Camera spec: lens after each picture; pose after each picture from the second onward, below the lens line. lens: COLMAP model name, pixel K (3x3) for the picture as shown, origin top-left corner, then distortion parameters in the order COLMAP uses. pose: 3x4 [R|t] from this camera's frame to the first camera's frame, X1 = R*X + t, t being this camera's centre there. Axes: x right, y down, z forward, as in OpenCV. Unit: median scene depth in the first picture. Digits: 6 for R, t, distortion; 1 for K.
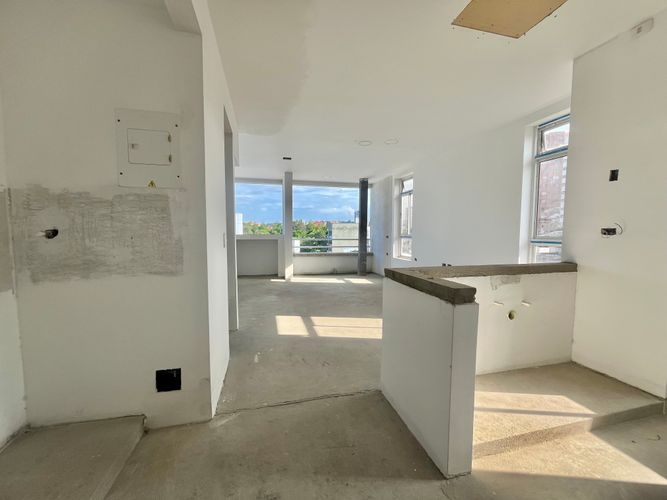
lens RADIAL K [[270.3, 0, 333.2], [0, 270.3, 250.6], [0, 0, 1]] dist [0.000360, 0.000121]
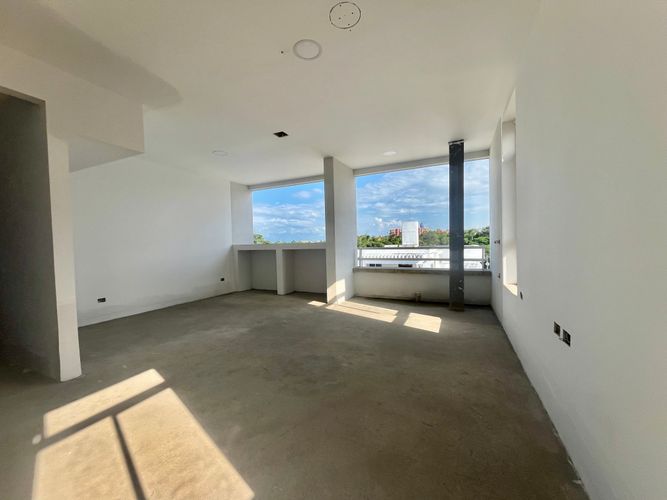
lens RADIAL K [[270.3, 0, 335.4], [0, 270.3, 249.1], [0, 0, 1]] dist [0.000360, 0.000121]
pose [[0.778515, -0.000356, -0.627627, 0.270116], [-0.022567, 0.999337, -0.028559, -0.016163], [0.627221, 0.036397, 0.777991, 0.389081]]
